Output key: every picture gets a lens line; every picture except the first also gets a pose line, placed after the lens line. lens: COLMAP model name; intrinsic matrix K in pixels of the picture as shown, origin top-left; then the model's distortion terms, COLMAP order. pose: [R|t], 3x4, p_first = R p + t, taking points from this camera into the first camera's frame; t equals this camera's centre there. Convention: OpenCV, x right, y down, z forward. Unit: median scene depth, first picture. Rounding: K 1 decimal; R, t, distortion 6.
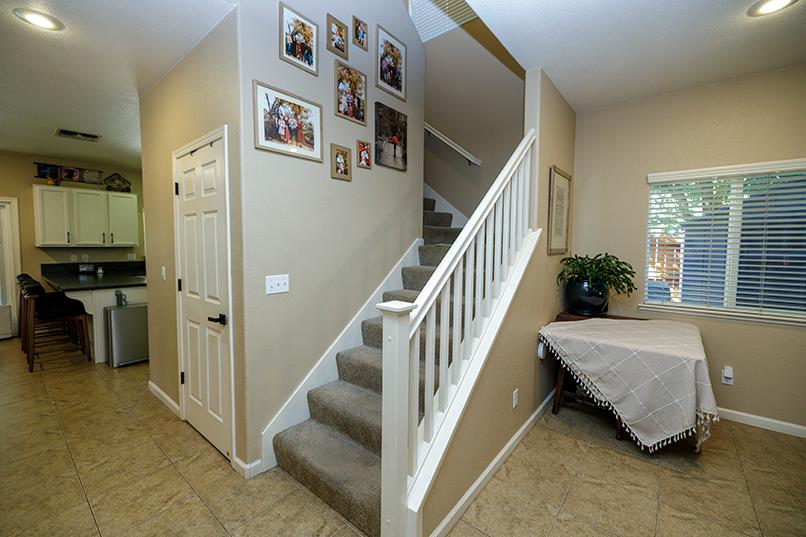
lens RADIAL K [[337.0, 0, 401.5], [0, 337.0, 262.2], [0, 0, 1]] dist [-0.001710, -0.000208]
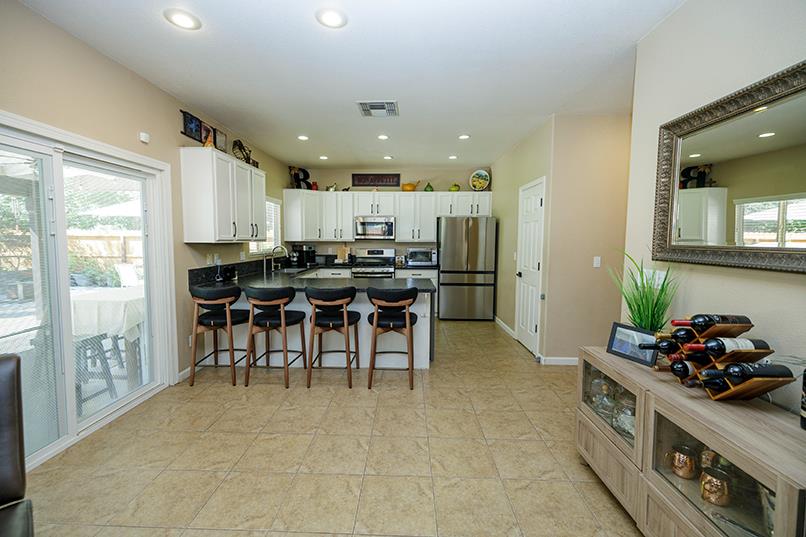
lens RADIAL K [[337.0, 0, 396.6], [0, 337.0, 263.5], [0, 0, 1]] dist [-0.001710, -0.000208]
pose [[0.816340, -0.052023, 0.575224, -1.070582], [0.046573, 0.998621, 0.024219, -0.003344], [-0.575691, 0.007019, 0.817637, 0.231996]]
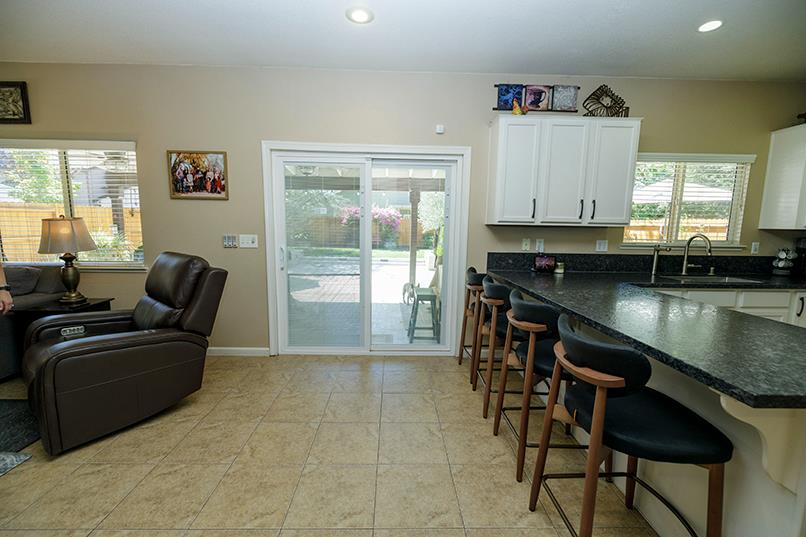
lens RADIAL K [[337.0, 0, 399.2], [0, 337.0, 267.6], [0, 0, 1]] dist [-0.001710, -0.000208]
pose [[0.618421, 0.091970, -0.780447, -0.652086], [-0.060396, 0.995753, 0.069485, -0.000257], [0.783523, 0.004165, 0.621349, 0.458211]]
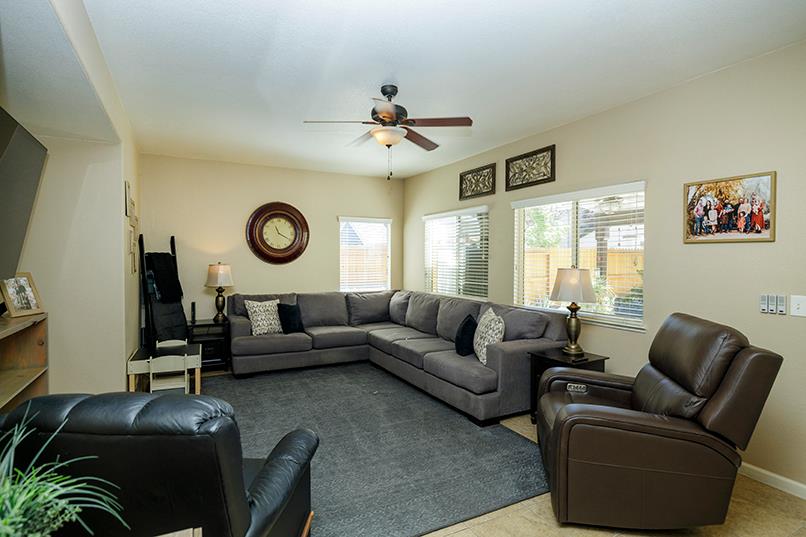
lens RADIAL K [[419.1, 0, 401.3], [0, 419.1, 268.4], [0, 0, 1]] dist [-0.006133, -0.000615]
pose [[-0.427403, 0.004196, -0.904051, -0.687618], [-0.075609, 0.996320, 0.040369, -0.015002], [0.900894, 0.085608, -0.425513, 0.409830]]
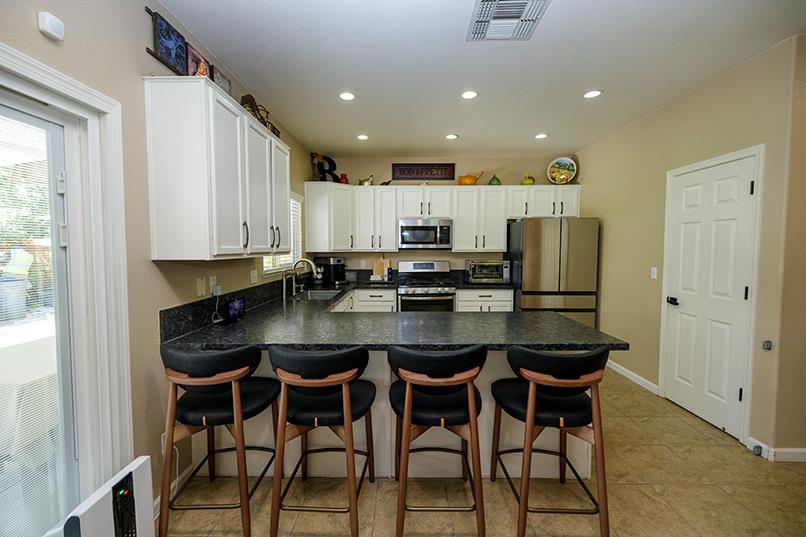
lens RADIAL K [[337.0, 0, 399.5], [0, 337.0, 263.3], [0, 0, 1]] dist [-0.001710, -0.000208]
pose [[0.806289, -0.043885, 0.589892, -1.030834], [0.053327, 0.998576, 0.001399, -0.028982], [-0.589113, 0.030329, 0.807481, 0.554201]]
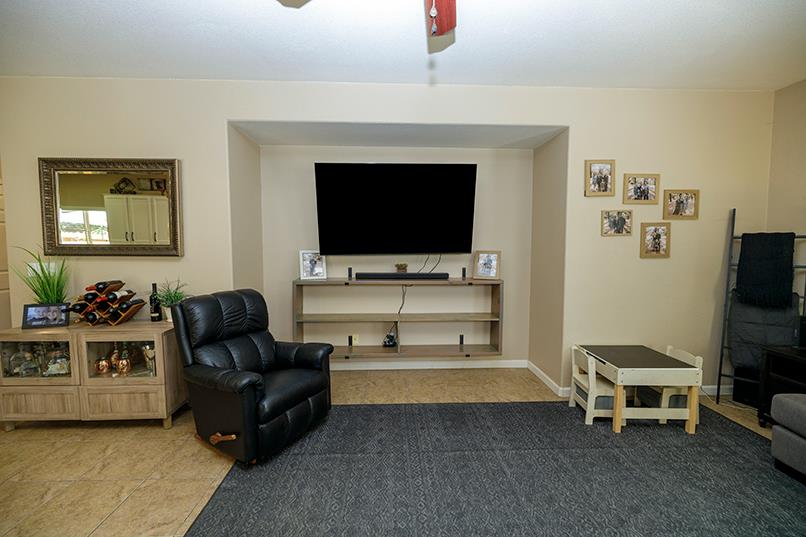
lens RADIAL K [[337.0, 0, 402.7], [0, 337.0, 265.5], [0, 0, 1]] dist [-0.001710, -0.000208]
pose [[-0.630094, -0.073411, 0.773041, -1.357326], [0.042381, 0.990786, 0.128634, -0.011931], [-0.775361, 0.113814, -0.621177, 0.272164]]
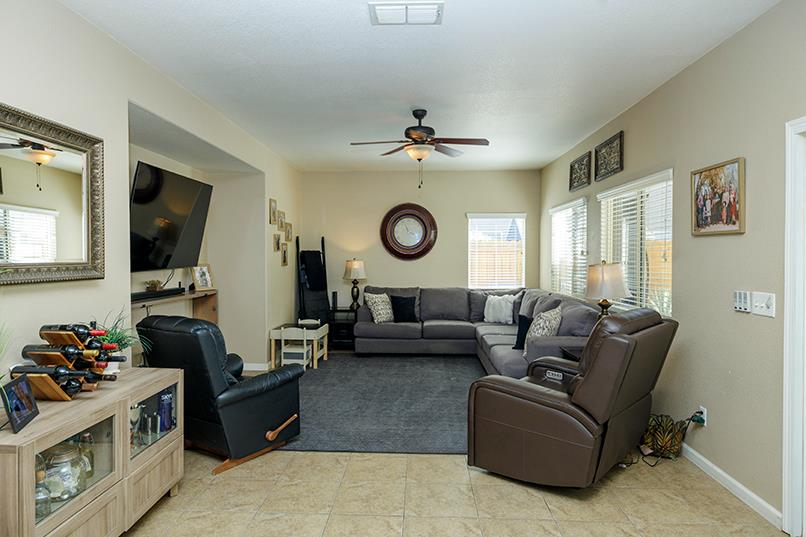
lens RADIAL K [[506.5, 0, 400.3], [0, 506.5, 268.6], [0, 0, 1]] dist [-0.005916, 0.002101]
pose [[-0.820889, -0.002845, -0.571081, -0.702710], [-0.055939, 0.995579, 0.075448, -0.041677], [0.568342, 0.093880, -0.817419, 0.819354]]
